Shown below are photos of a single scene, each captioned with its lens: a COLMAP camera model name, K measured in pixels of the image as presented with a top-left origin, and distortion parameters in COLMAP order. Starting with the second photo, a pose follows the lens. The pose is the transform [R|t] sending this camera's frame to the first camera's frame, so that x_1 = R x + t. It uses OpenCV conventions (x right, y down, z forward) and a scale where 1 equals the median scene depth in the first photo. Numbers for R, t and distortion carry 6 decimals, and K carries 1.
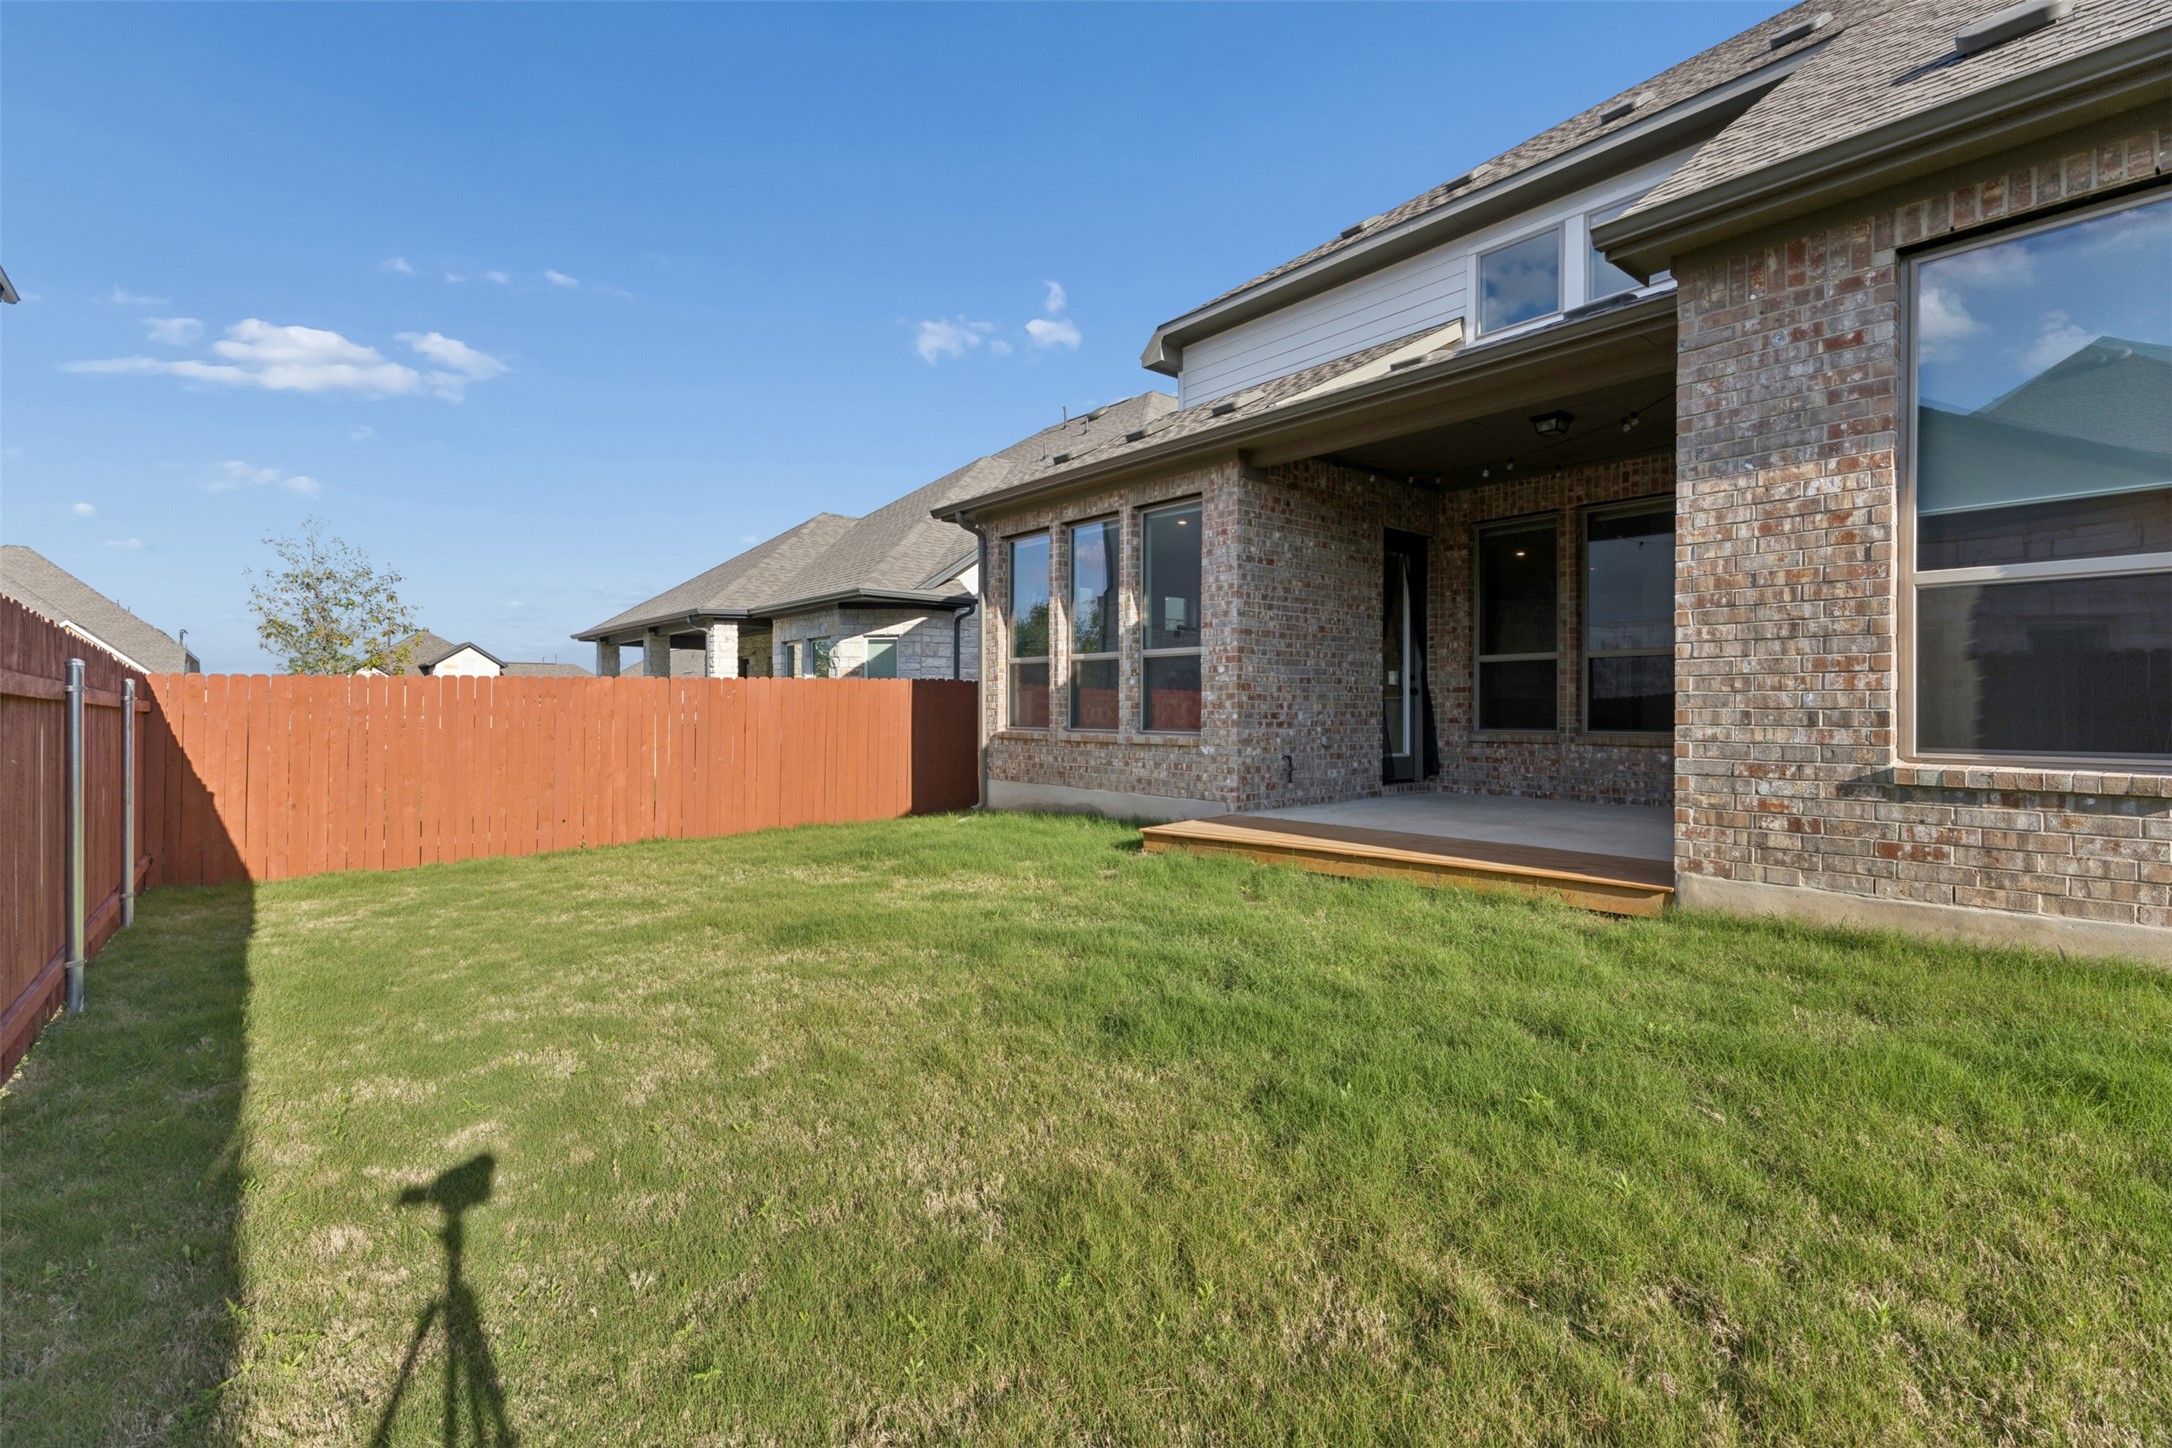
lens RADIAL K [[994.7, 0, 1093.3], [0, 994.7, 723.4], [0, 0, 1]] dist [0.000702, -0.000188]
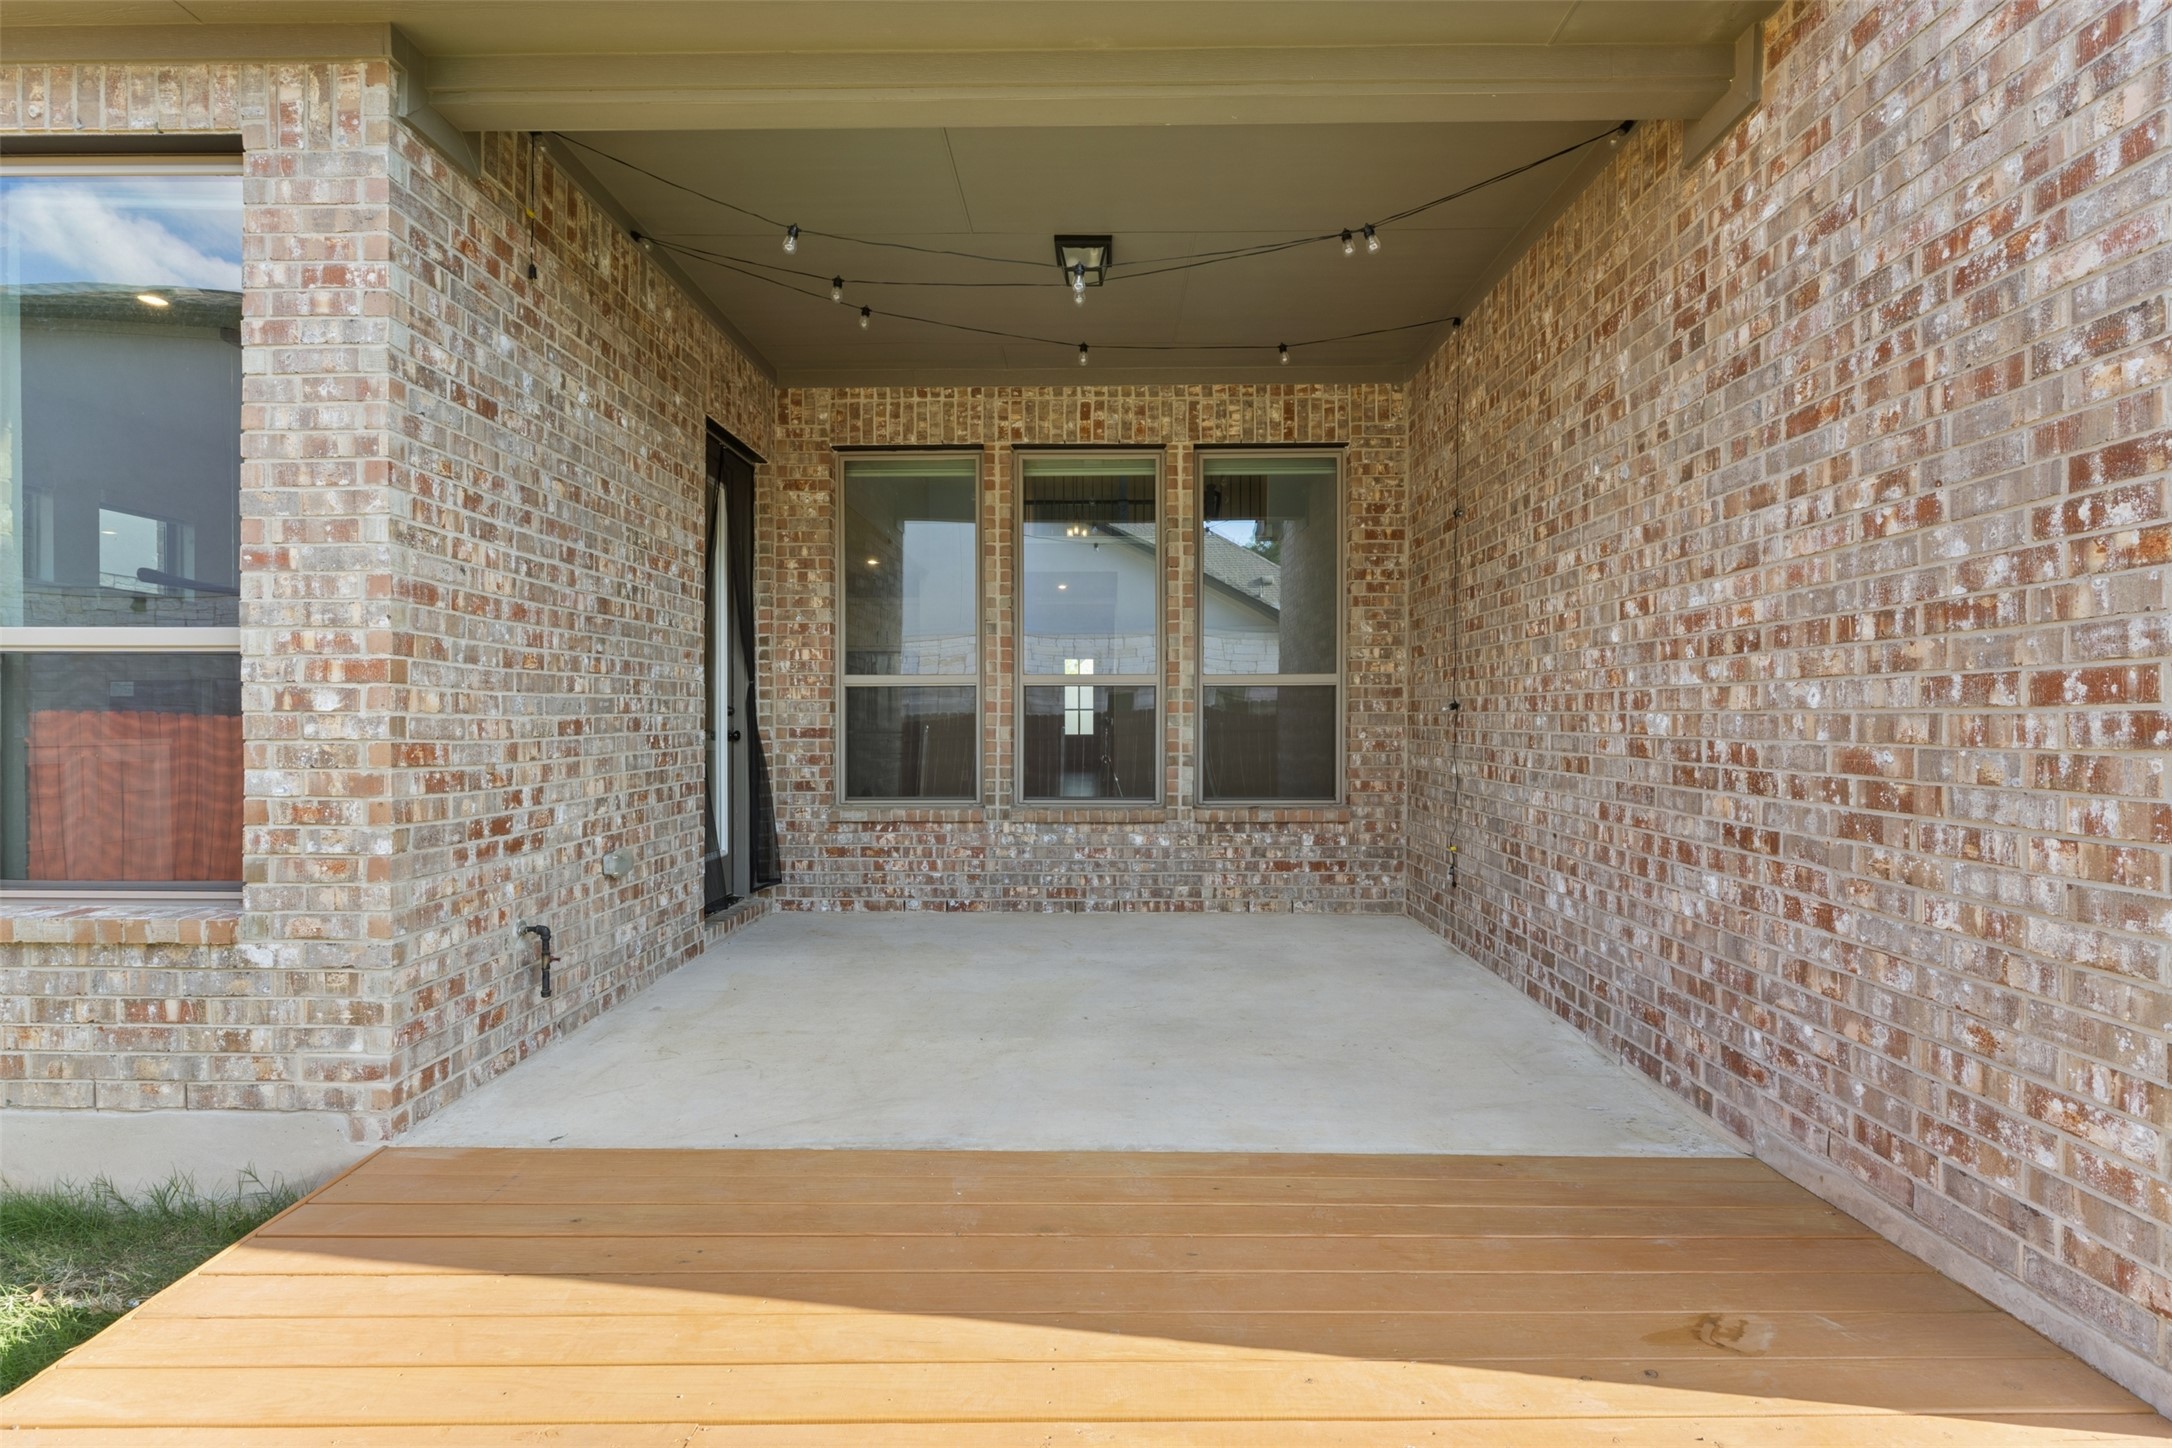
lens RADIAL K [[994.7, 0, 1093.3], [0, 994.7, 723.4], [0, 0, 1]] dist [0.000702, -0.000188]
pose [[0.661311, -0.005468, 0.750092, 0.047923], [0.010733, 0.999940, -0.002174, -0.041229], [-0.750035, 0.009489, 0.661330, 0.562736]]
